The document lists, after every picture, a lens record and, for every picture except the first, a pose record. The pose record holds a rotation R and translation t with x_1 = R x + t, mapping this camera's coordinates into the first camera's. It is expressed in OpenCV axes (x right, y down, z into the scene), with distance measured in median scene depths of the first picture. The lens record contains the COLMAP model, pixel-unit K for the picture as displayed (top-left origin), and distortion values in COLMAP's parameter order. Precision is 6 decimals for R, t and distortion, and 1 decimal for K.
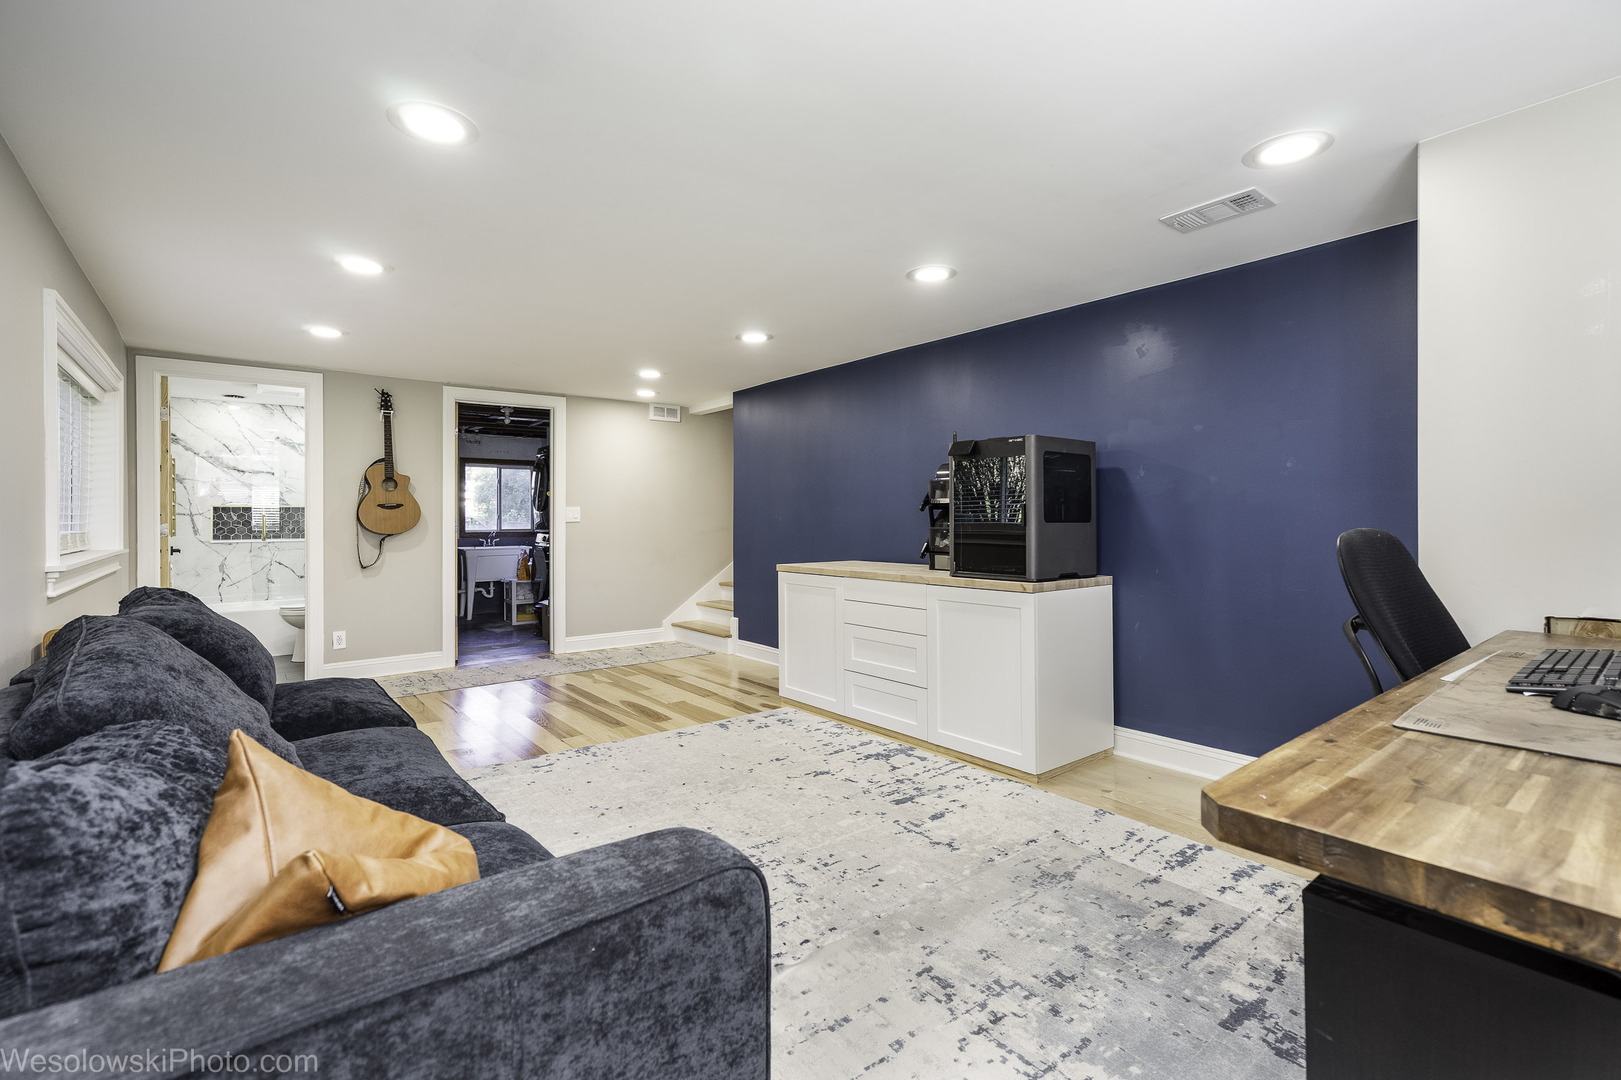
lens RADIAL K [[736.8, 0, 803.0], [0, 736.8, 518.5], [0, 0, 1]] dist [-0.003584, 0.007533]
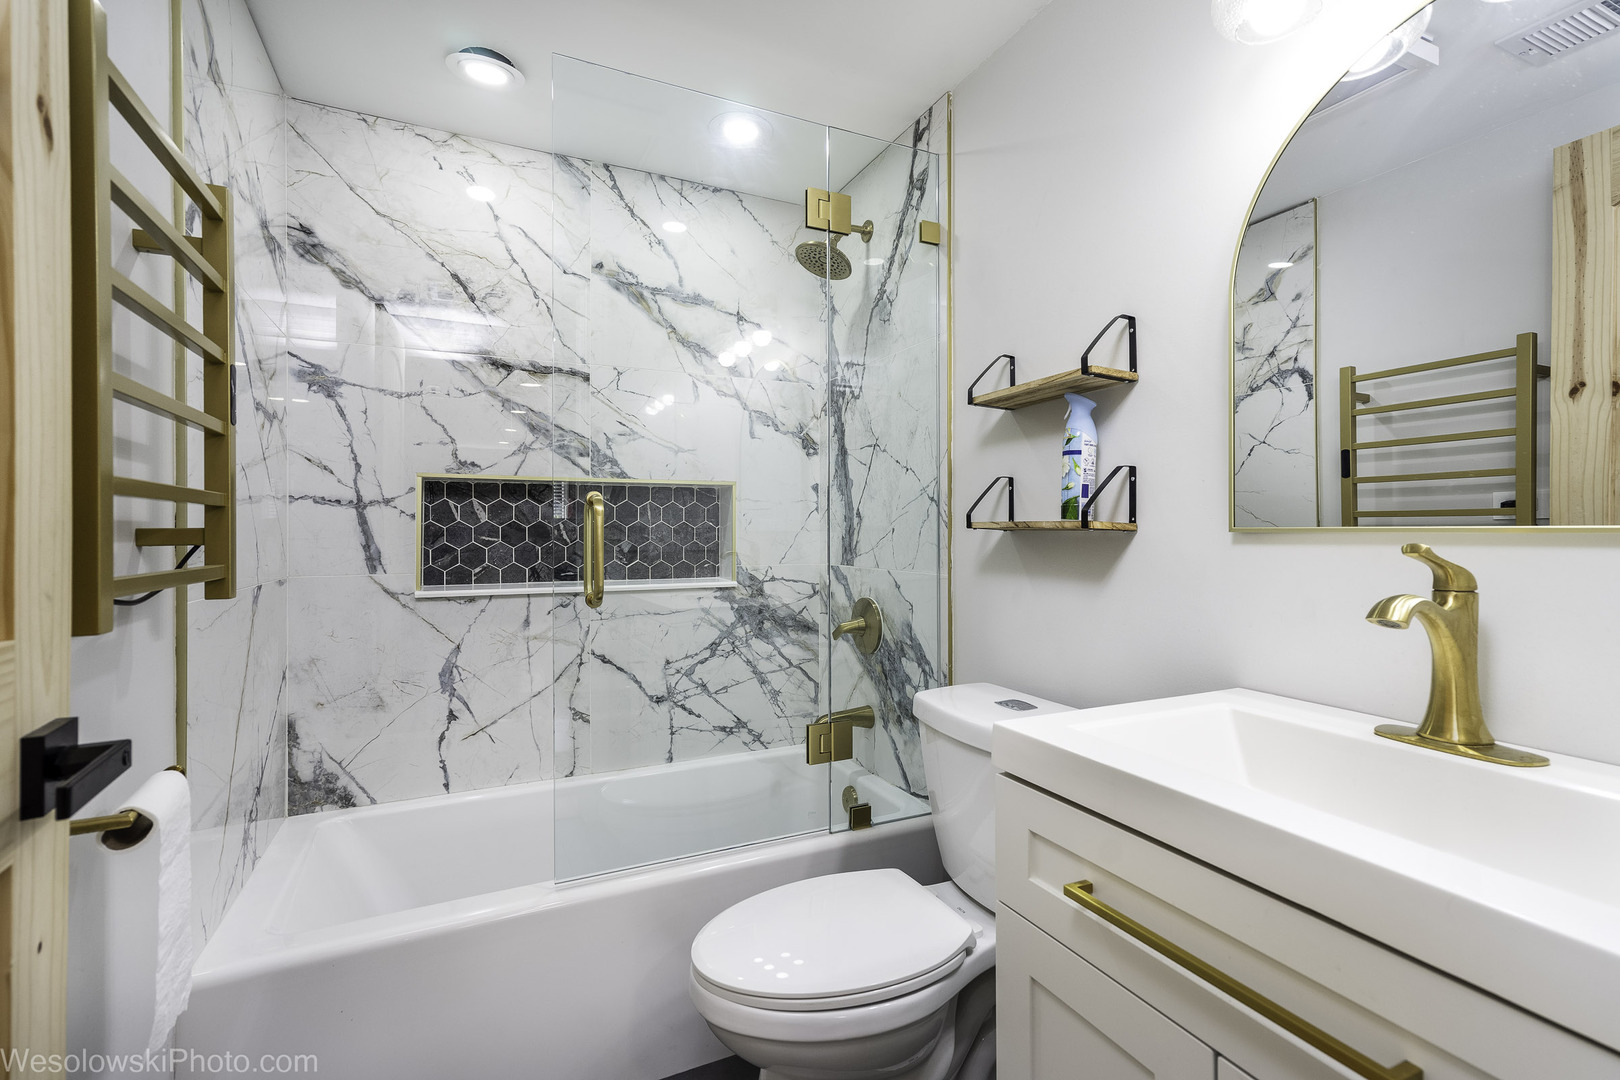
lens RADIAL K [[736.4, 0, 802.4], [0, 736.4, 535.1], [0, 0, 1]] dist [-0.003584, 0.007533]
pose [[0.975674, 0.002947, -0.219206, -0.573459], [-0.002364, 0.999993, 0.002922, 0.006359], [0.219214, -0.002333, 0.975674, 0.728874]]
